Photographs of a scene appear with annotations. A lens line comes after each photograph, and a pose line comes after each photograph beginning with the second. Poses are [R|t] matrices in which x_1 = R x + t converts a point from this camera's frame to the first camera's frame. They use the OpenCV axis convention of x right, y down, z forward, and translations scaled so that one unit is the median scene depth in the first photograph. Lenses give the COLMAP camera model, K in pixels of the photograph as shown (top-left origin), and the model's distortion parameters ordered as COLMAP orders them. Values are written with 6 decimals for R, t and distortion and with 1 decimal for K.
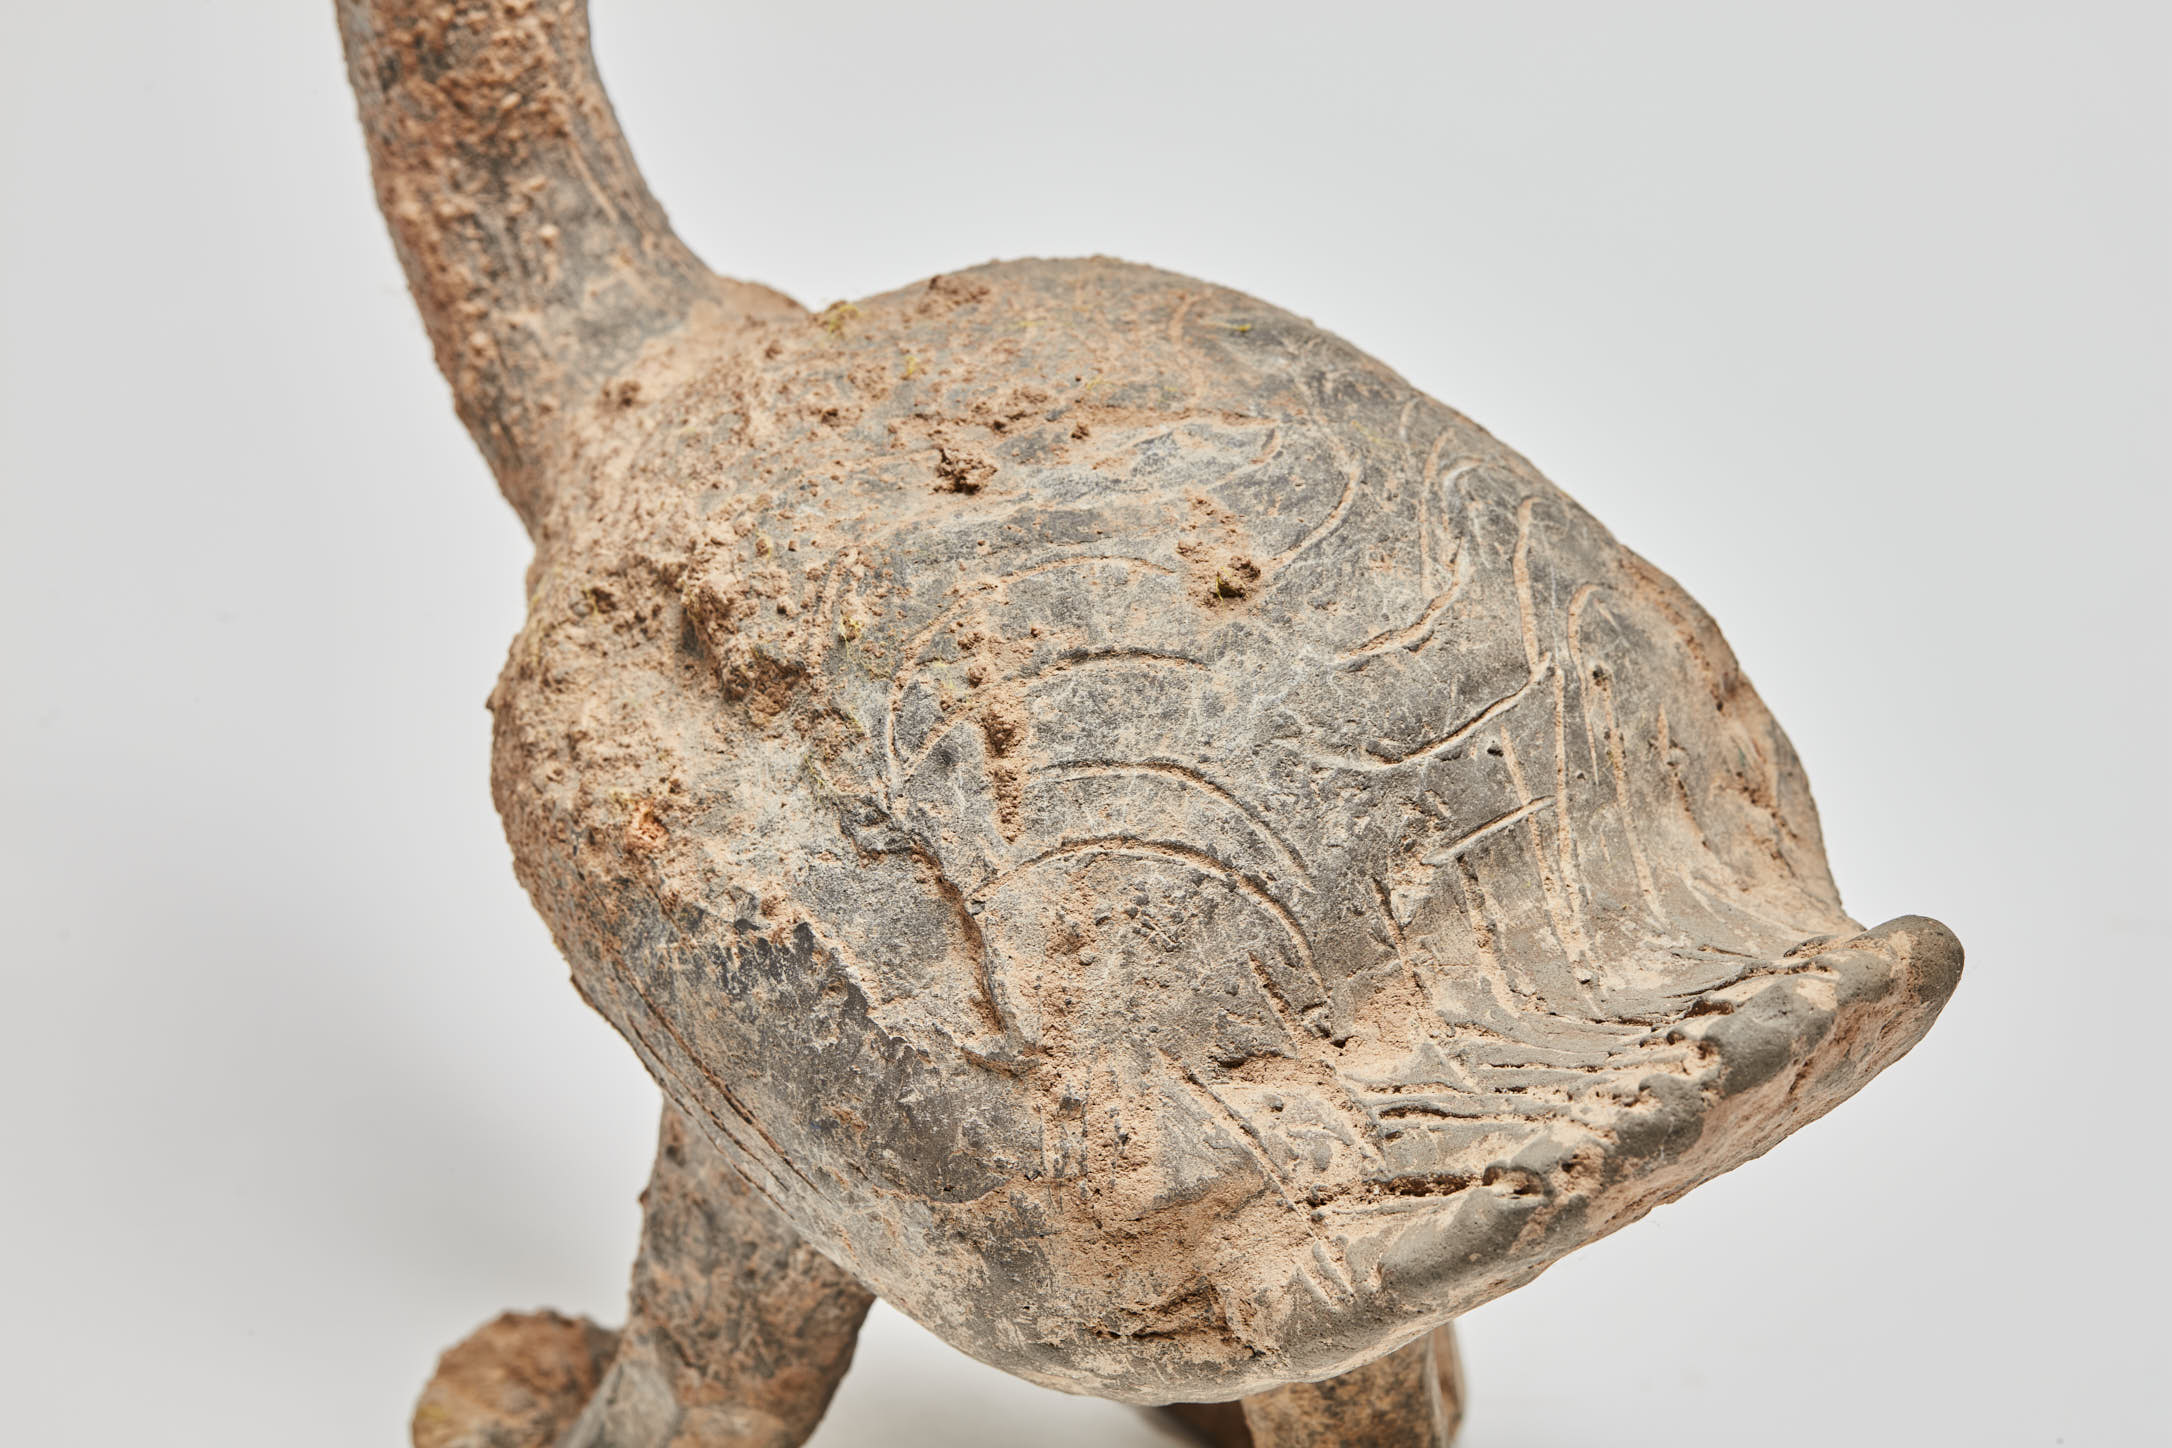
lens RADIAL K [[7237.1, 0, 1086.0], [0, 7237.1, 724.0], [0, 0, 1]] dist [0.035970, 0.580771]
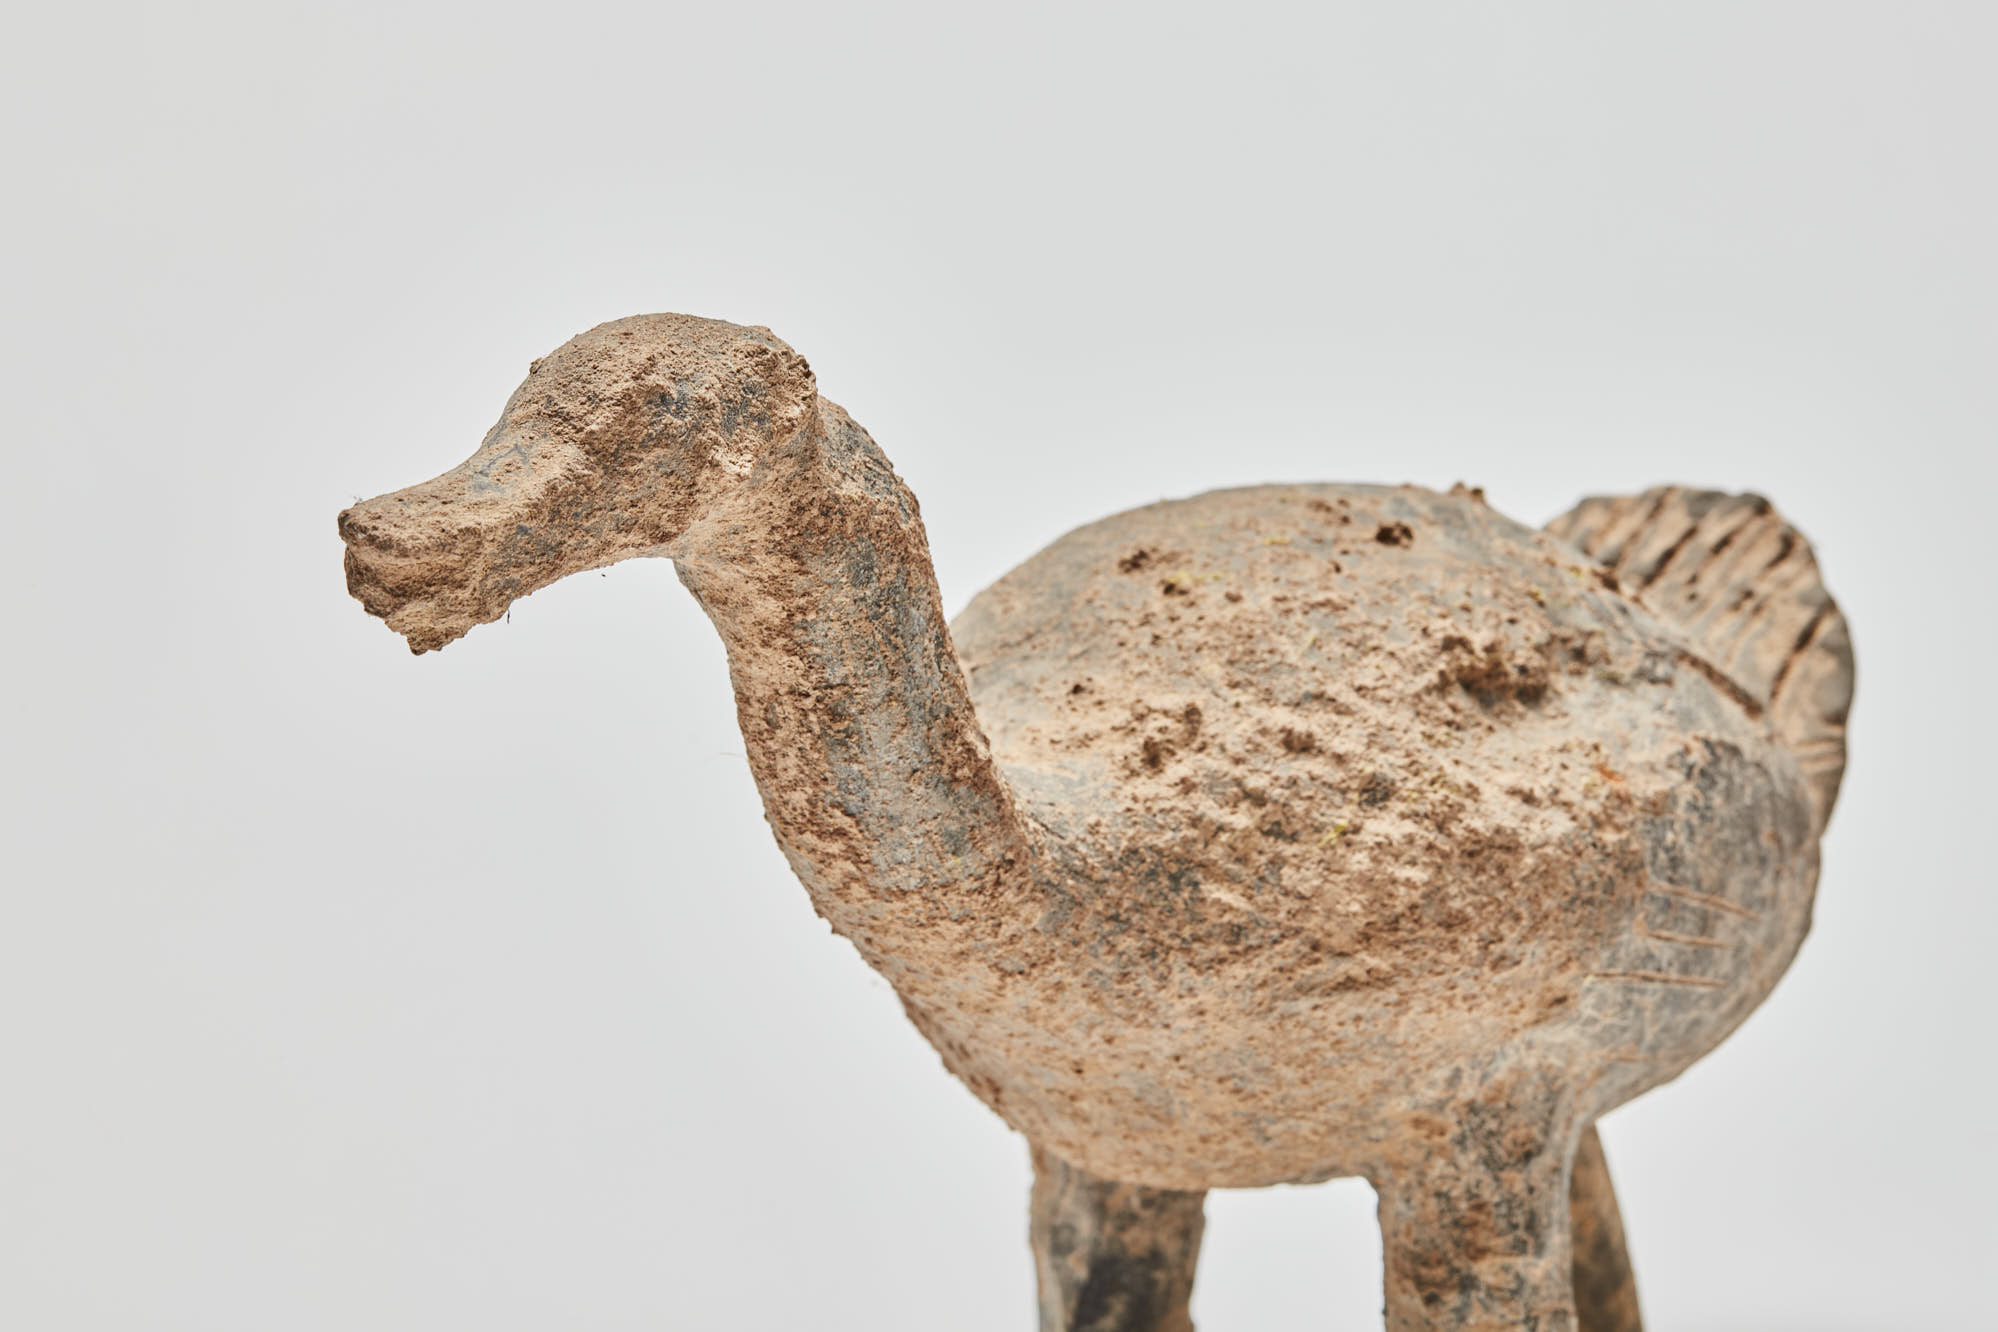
lens RADIAL K [[6657.3, 0, 999.0], [0, 6657.3, 666.0], [0, 0, 1]] dist [0.035970, 0.580771]
pose [[-0.211018, -0.211850, 0.954249, -1.225902], [0.574433, 0.762996, 0.296418, -0.438602], [-0.790884, 0.610702, -0.039312, 1.152698]]
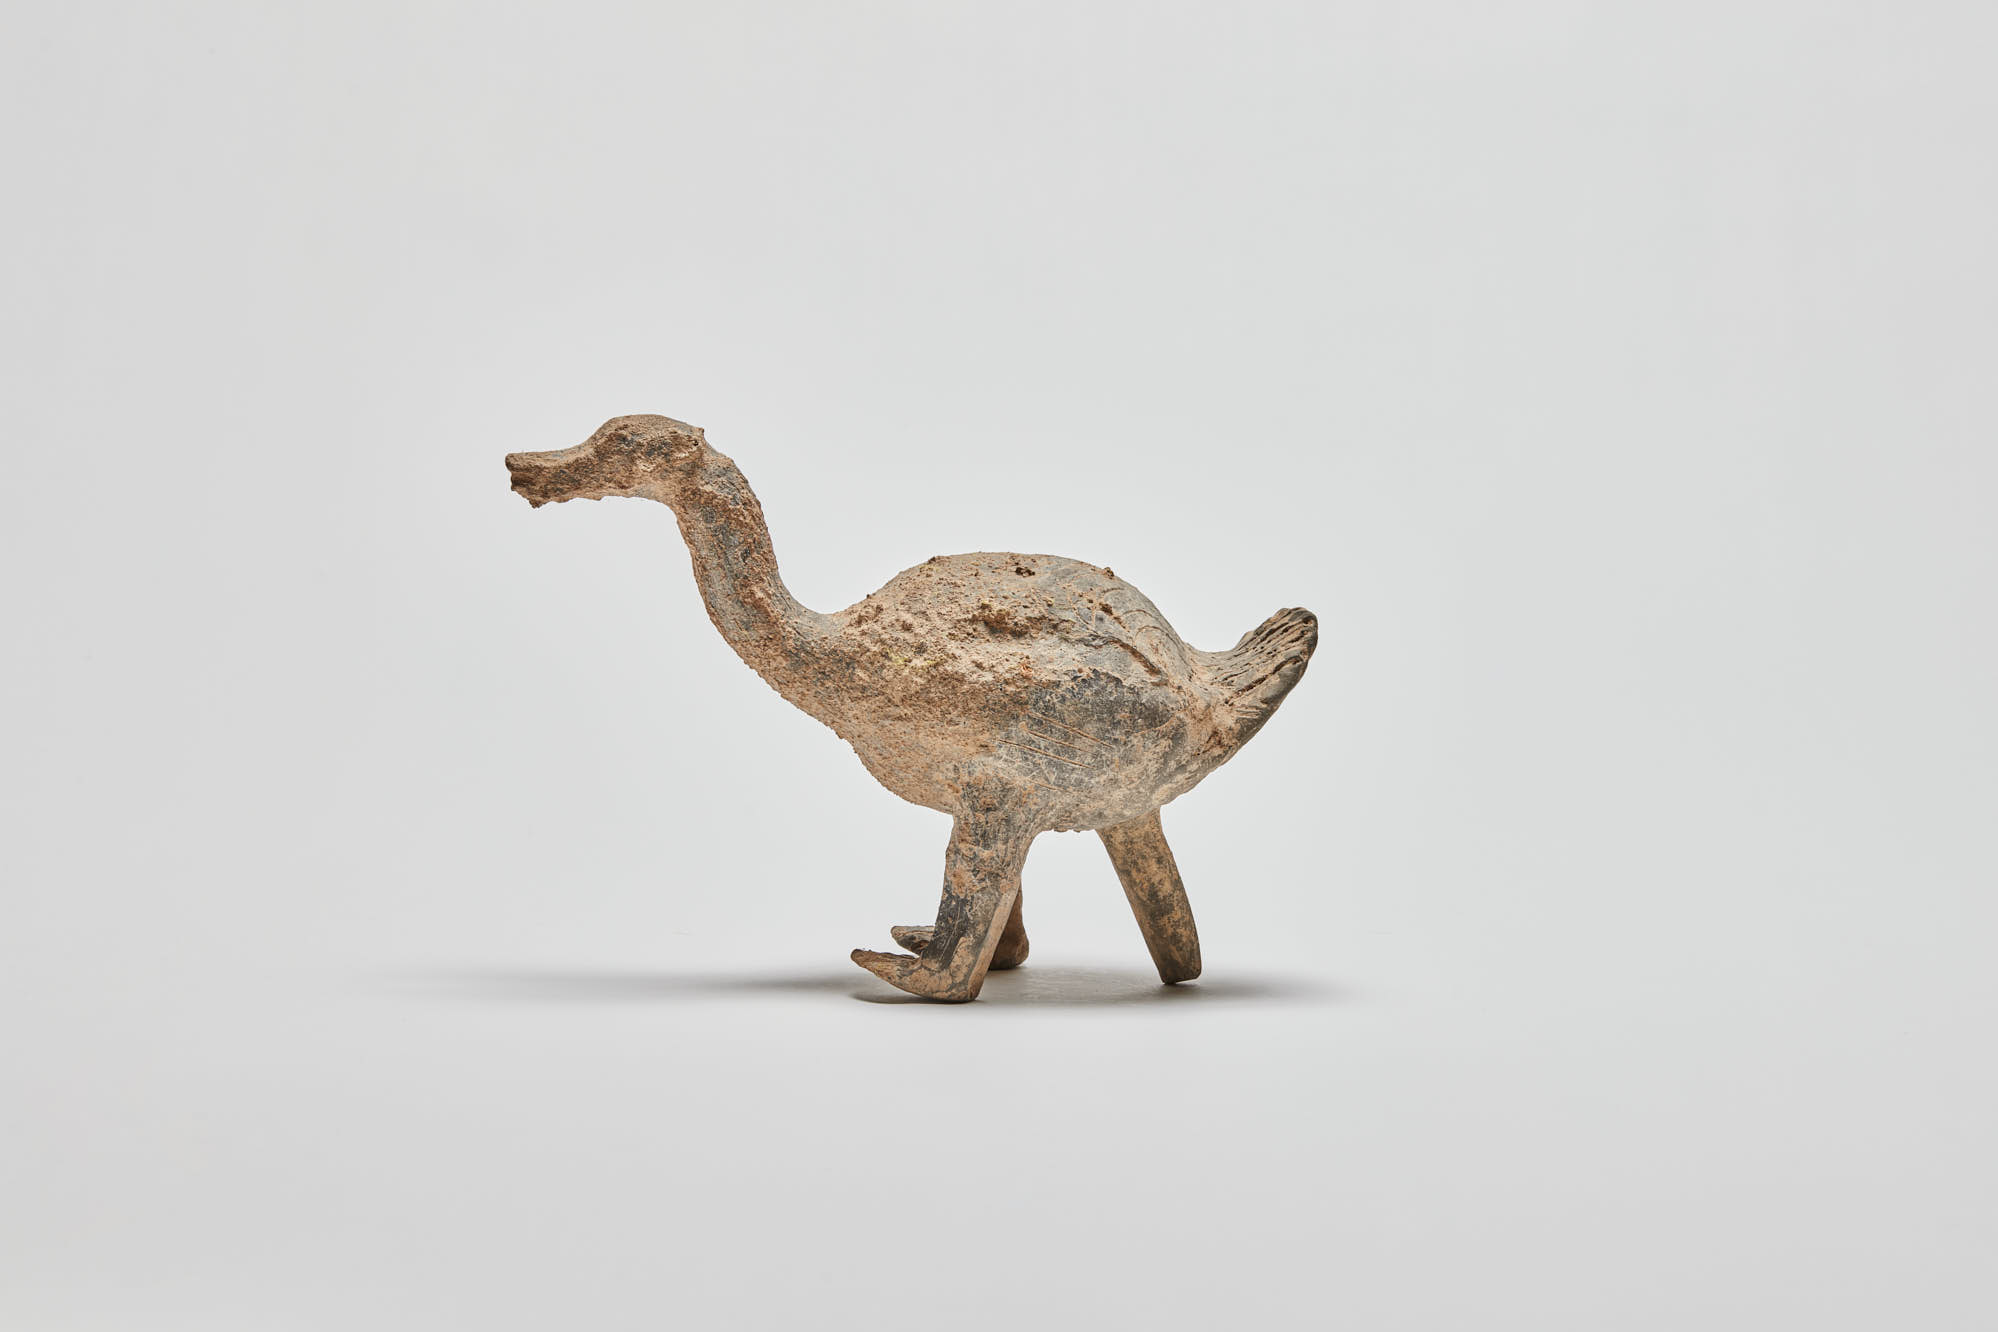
lens RADIAL K [[6657.3, 0, 999.0], [0, 6657.3, 666.0], [0, 0, 1]] dist [0.035970, 0.580771]
pose [[0.506827, -0.114729, 0.854379, -2.852521], [0.441103, 0.886041, -0.142686, 0.471732], [-0.740644, 0.449187, 0.499677, -0.593604]]
